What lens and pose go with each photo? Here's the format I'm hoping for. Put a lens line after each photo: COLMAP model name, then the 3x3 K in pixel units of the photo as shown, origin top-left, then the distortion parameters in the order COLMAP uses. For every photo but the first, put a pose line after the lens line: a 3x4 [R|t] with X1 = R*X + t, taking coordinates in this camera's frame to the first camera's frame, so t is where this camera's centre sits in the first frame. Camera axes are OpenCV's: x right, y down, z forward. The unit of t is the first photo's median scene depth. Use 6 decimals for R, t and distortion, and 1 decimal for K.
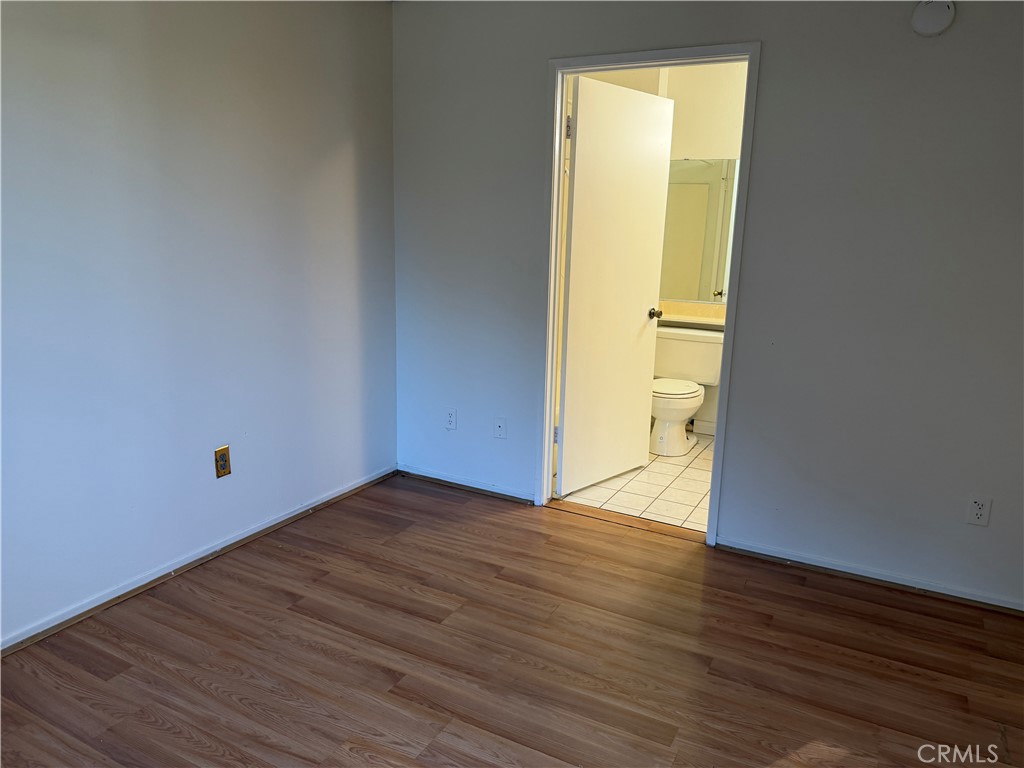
lens RADIAL K [[719.1, 0, 509.0], [0, 719.1, 383.6], [0, 0, 1]] dist [0.002395, -0.009112]
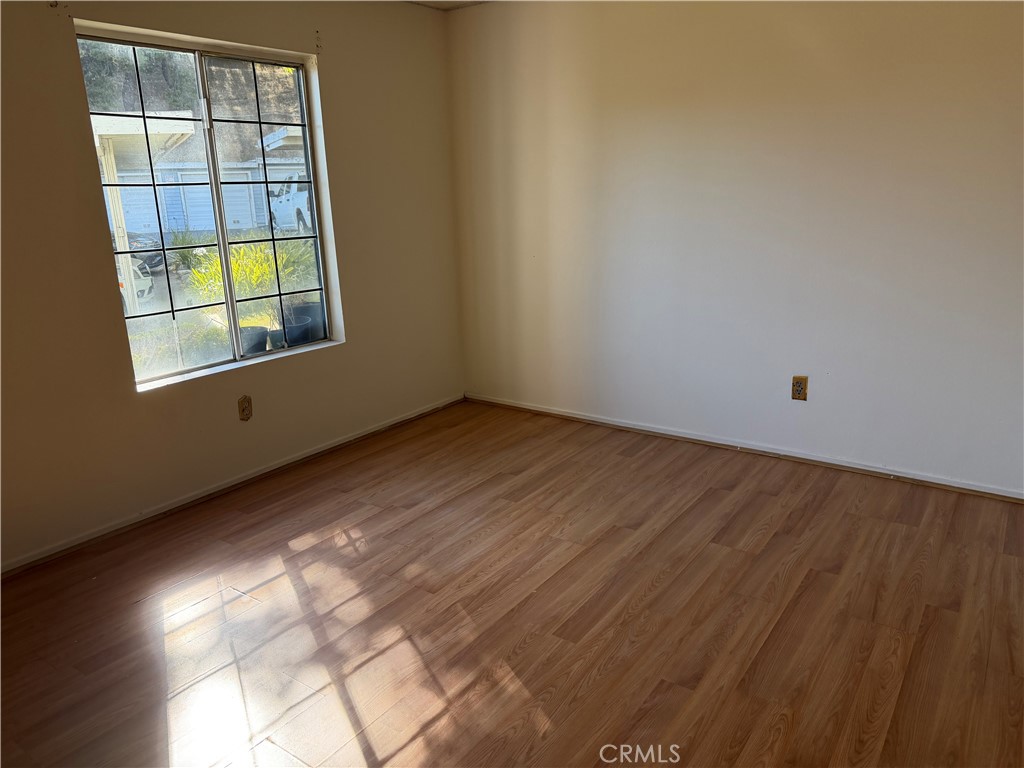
lens RADIAL K [[719.1, 0, 509.2], [0, 719.1, 386.4], [0, 0, 1]] dist [0.002395, -0.009112]
pose [[-0.123601, 0.238722, -0.963190, 0.933715], [-0.199099, 0.944930, 0.259745, -0.125266], [0.972154, 0.223874, -0.069265, 0.676618]]
